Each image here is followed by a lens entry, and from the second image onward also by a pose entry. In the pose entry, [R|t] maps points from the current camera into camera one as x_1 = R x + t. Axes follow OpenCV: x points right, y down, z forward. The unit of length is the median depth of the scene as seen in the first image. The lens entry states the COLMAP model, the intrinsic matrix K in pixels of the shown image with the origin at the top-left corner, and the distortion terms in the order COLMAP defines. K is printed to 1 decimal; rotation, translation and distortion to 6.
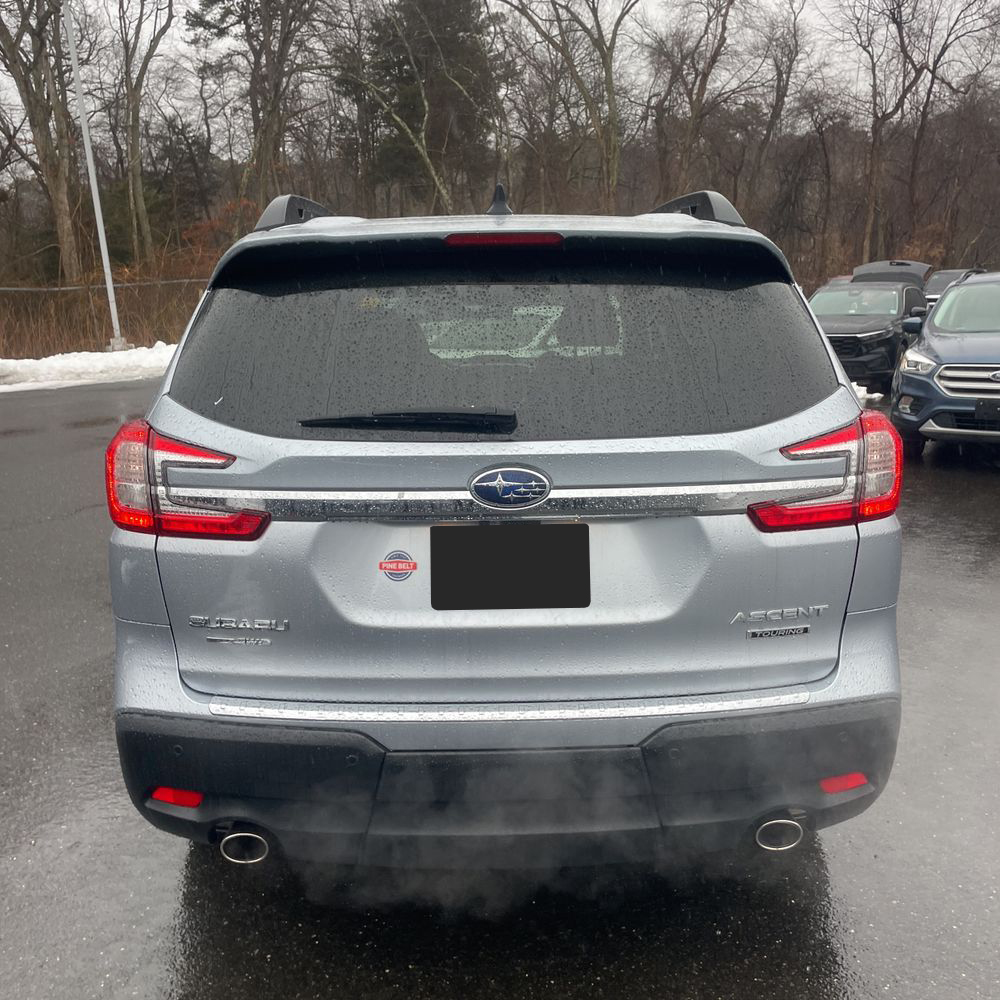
lens RADIAL K [[996.5, 0, 500.0], [0, 996.5, 500.0], [0, 0, 1]] dist [0.100680, -0.137581]
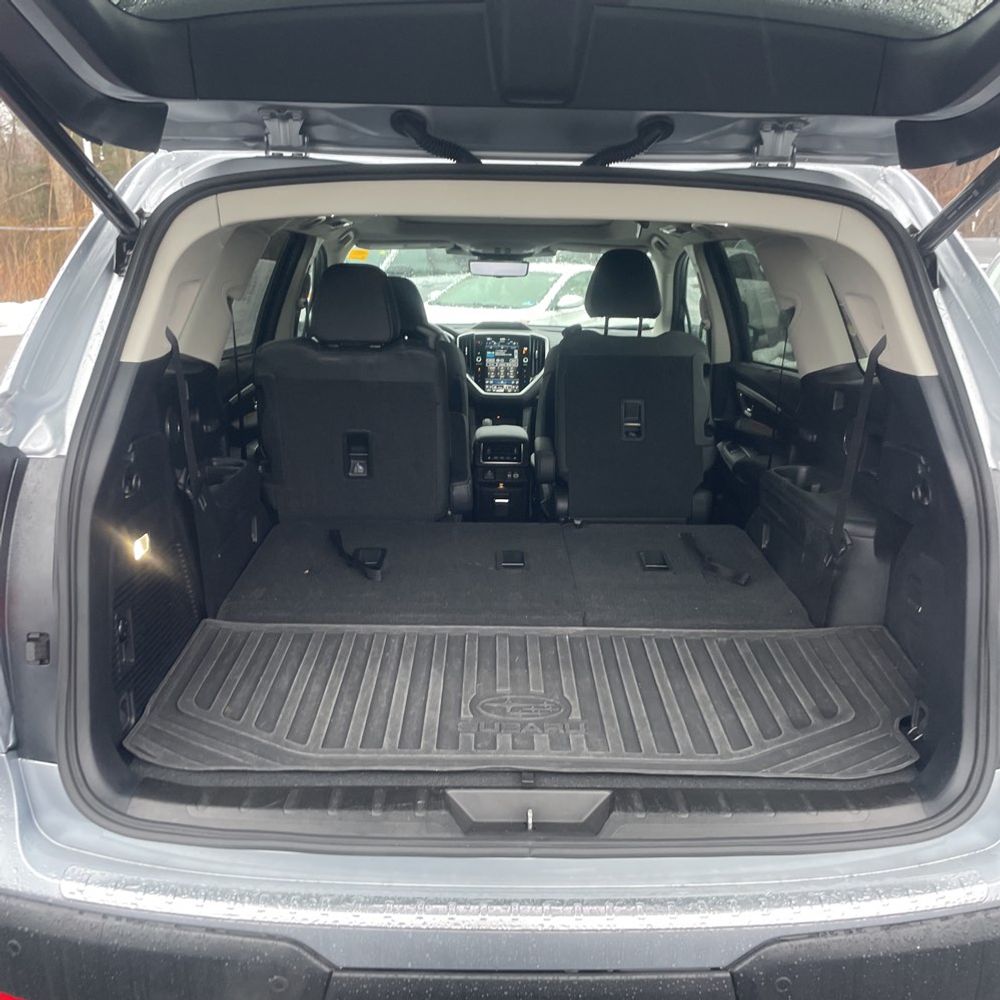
lens RADIAL K [[996.5, 0, 500.0], [0, 996.5, 500.0], [0, 0, 1]] dist [0.100680, -0.137581]
pose [[0.999572, 0.029264, 0.000012, -0.015467], [-0.029236, 0.998613, 0.043797, -0.078188], [0.001270, -0.043779, 0.999040, 0.367421]]
